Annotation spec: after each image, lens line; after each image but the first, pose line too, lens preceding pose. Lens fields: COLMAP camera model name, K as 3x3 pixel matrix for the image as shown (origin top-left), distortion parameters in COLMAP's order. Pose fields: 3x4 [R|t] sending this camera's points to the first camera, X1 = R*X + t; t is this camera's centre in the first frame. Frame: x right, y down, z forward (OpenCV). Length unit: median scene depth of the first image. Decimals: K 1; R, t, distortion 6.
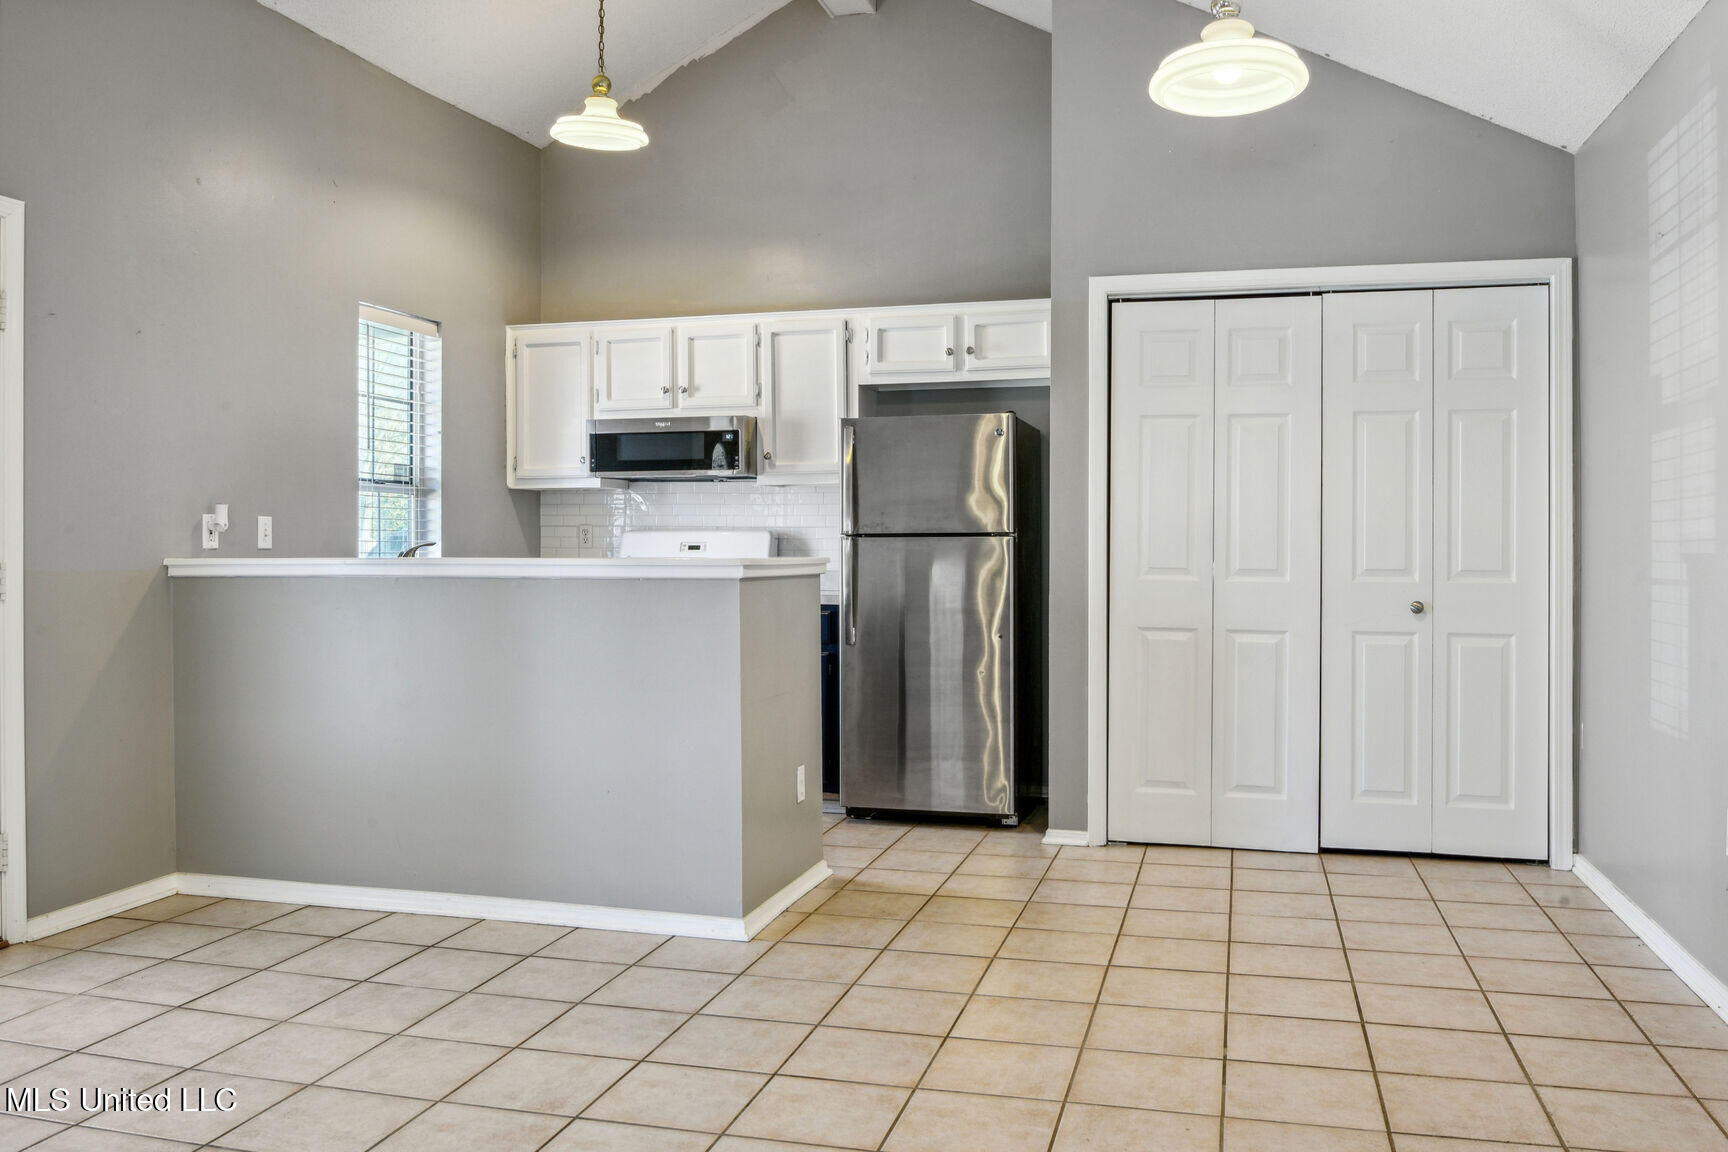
lens RADIAL K [[1375.9, 0, 863.4], [0, 1375.9, 554.1], [0, 0, 1]] dist [-0.015718, -0.006643]
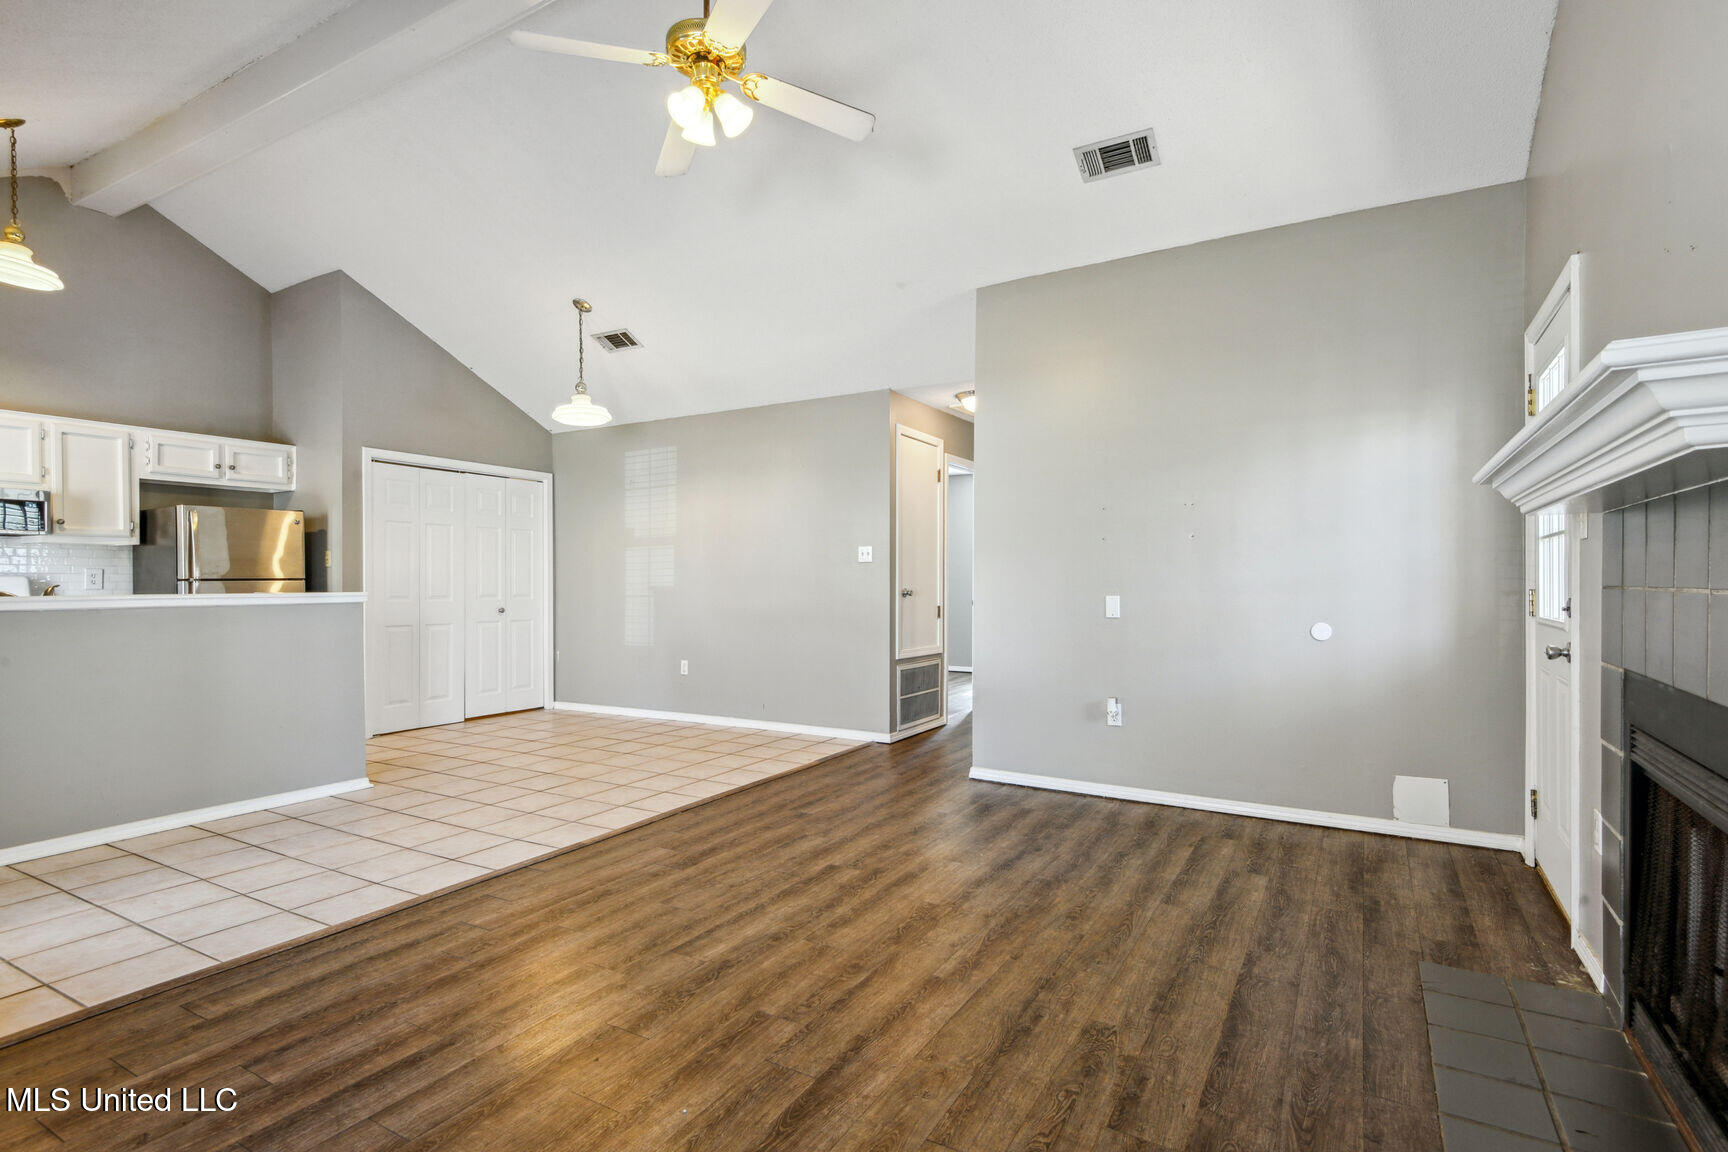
lens RADIAL K [[856.9, 0, 864.0], [0, 856.9, 576.0], [0, 0, 1]] dist [0.020291, -0.000071]
pose [[0.263985, 0.005094, 0.964513, -0.718468], [0.011012, 0.999905, -0.008295, -0.001018], [-0.964464, 0.012811, 0.263904, -0.003743]]
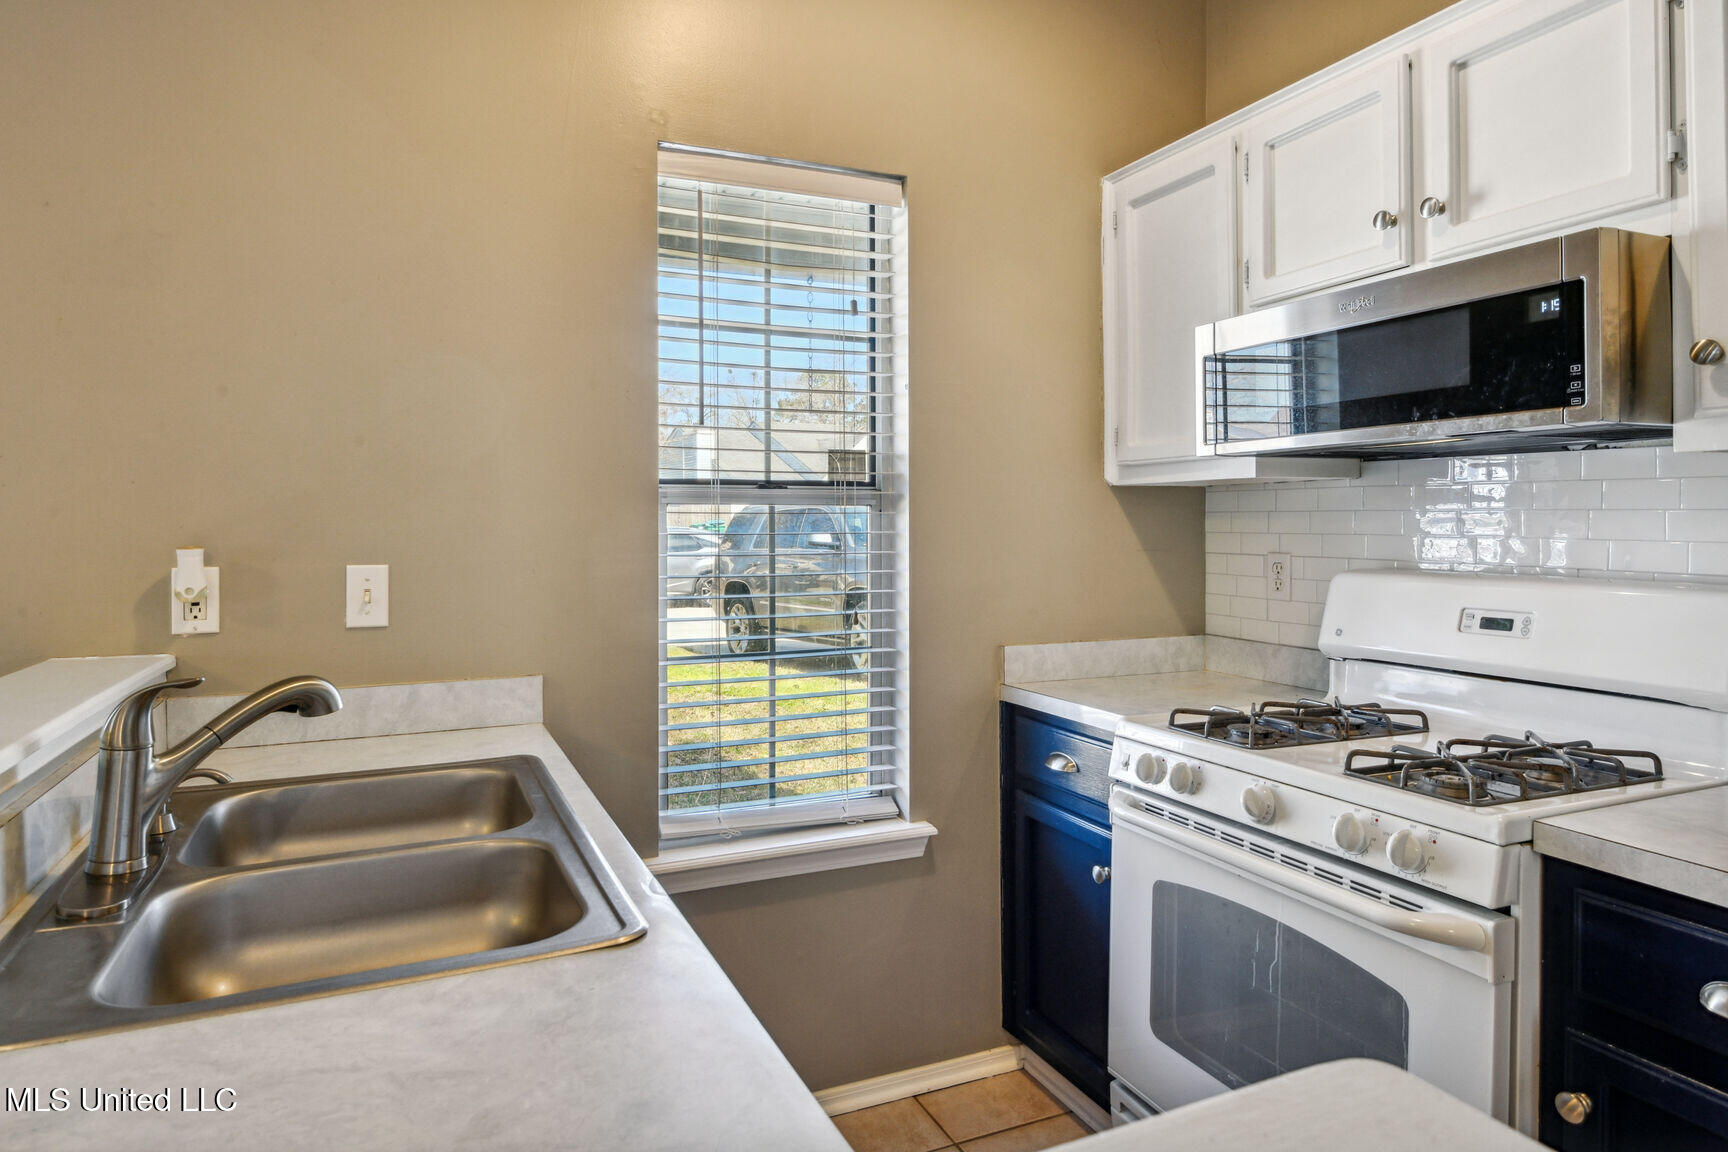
lens RADIAL K [[1028.9, 0, 859.5], [0, 1028.9, 532.1], [0, 0, 1]] dist [-0.001935, -0.000226]
pose [[0.636815, 0.004111, -0.771006, -0.015710], [-0.001547, 0.999991, 0.004055, -0.034315], [0.771015, -0.001390, 0.636815, 0.740038]]
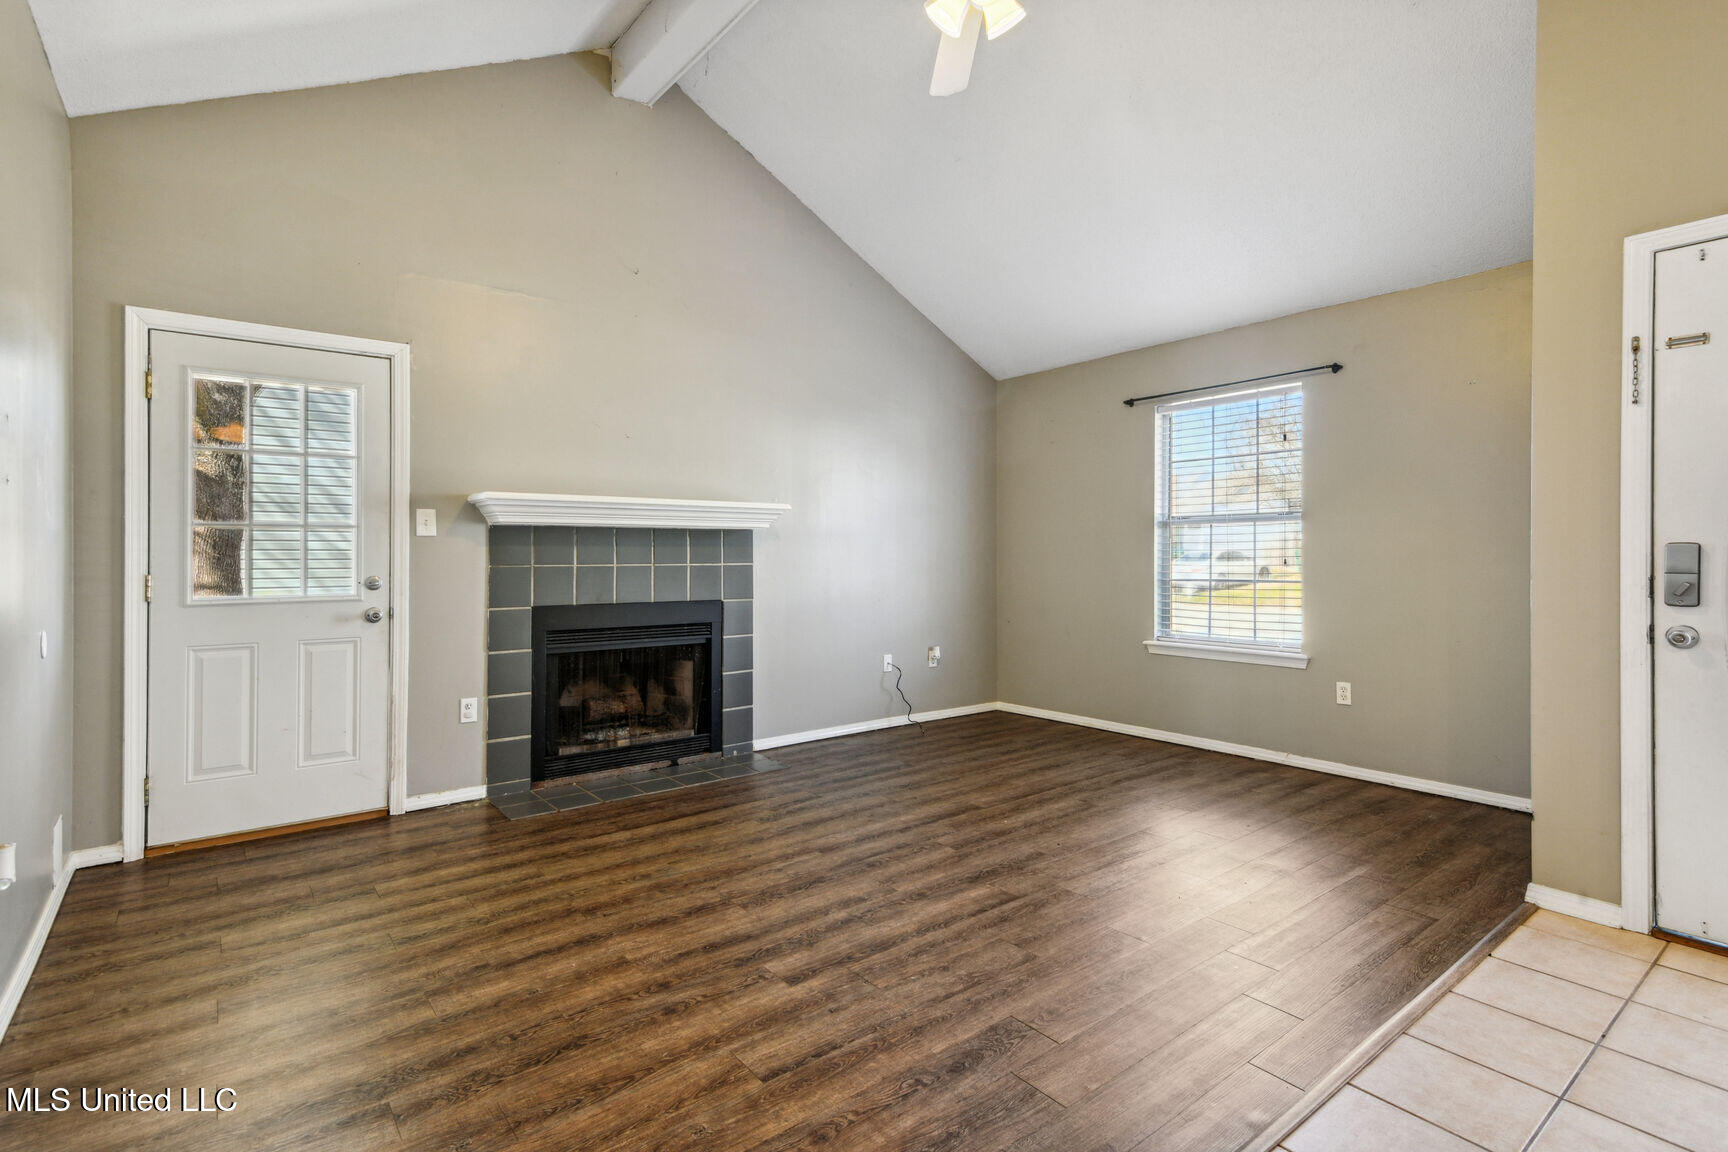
lens RADIAL K [[830.3, 0, 866.2], [0, 830.3, 553.9], [0, 0, 1]] dist [0.020688, -0.000020]
pose [[-0.593627, -0.000120, -0.804740, 0.132466], [-0.001914, 0.999997, 0.001262, -0.005986], [0.804738, 0.002289, -0.593626, 0.430446]]
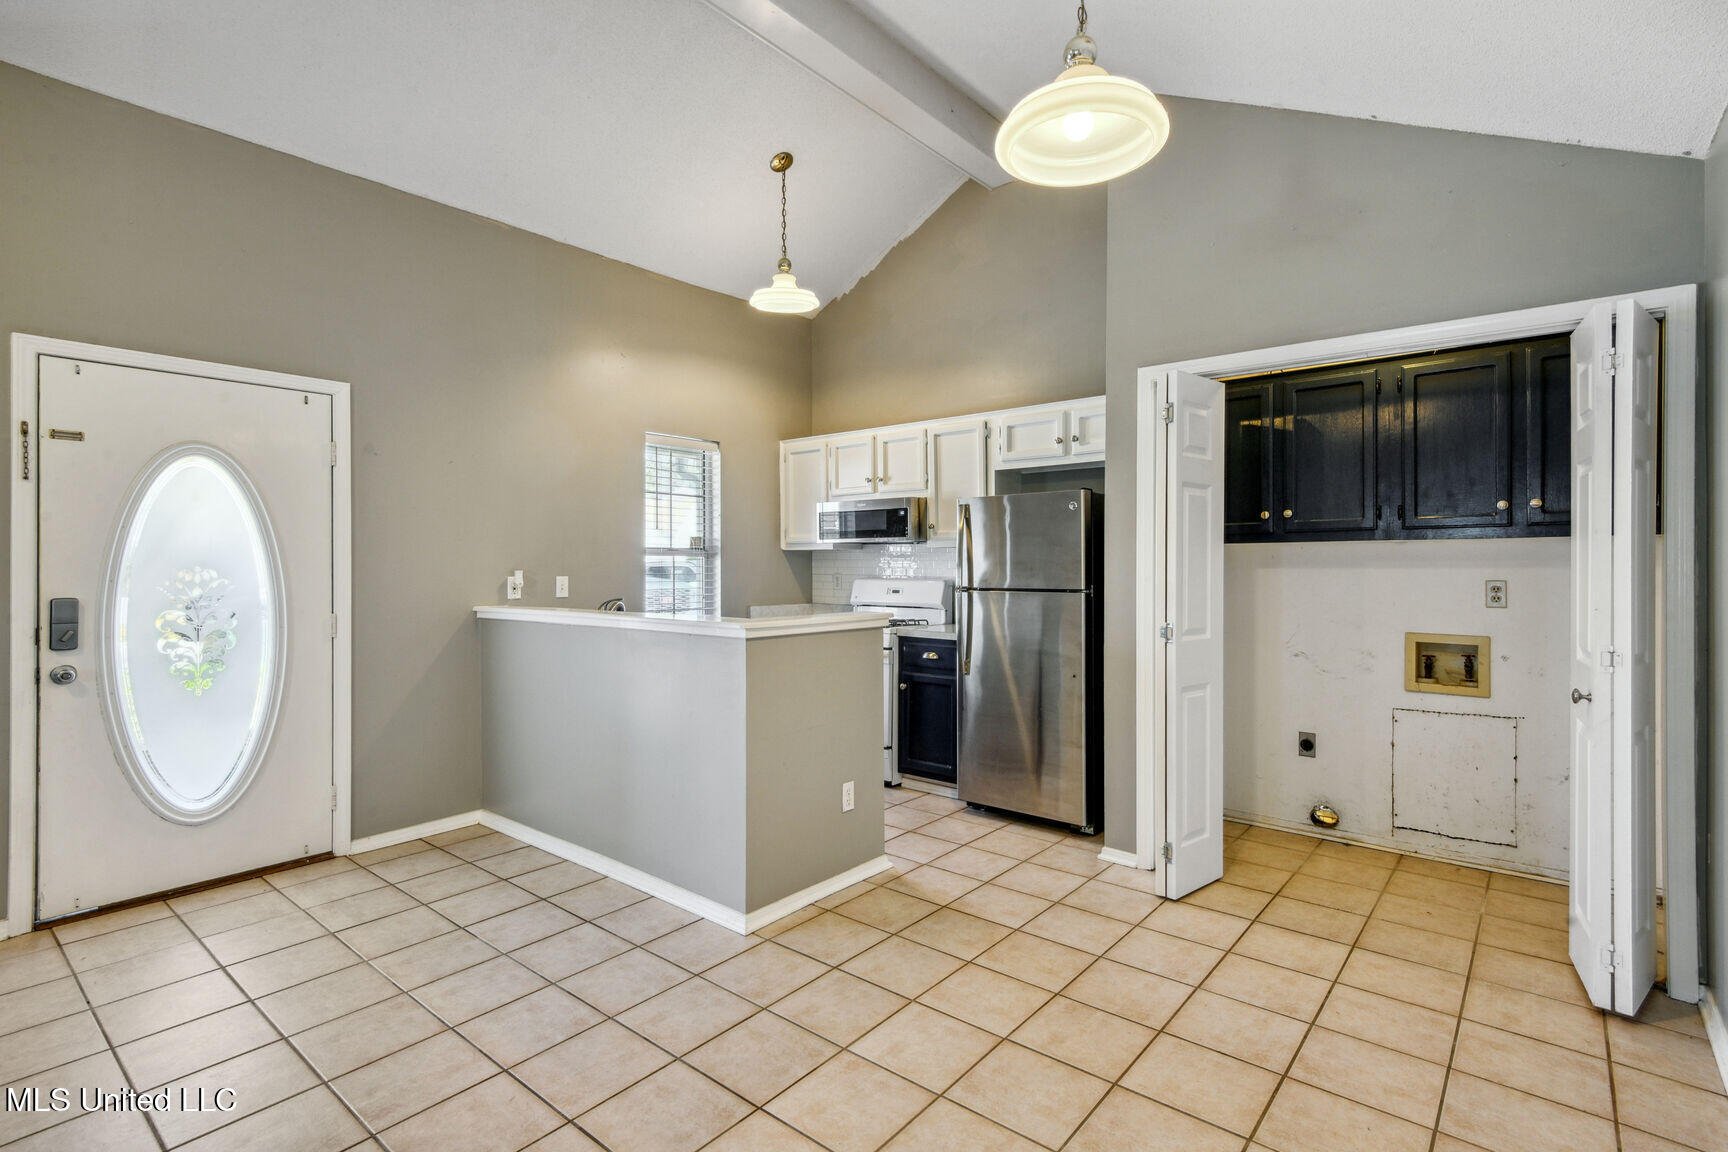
lens RADIAL K [[821.9, 0, 860.8], [0, 821.9, 569.6], [0, 0, 1]] dist [0.022327, -0.000439]
pose [[0.909946, 0.002372, -0.414721, 0.208363], [-0.002050, 0.999997, 0.001222, -0.030624], [0.414723, -0.000262, 0.909948, 0.245234]]
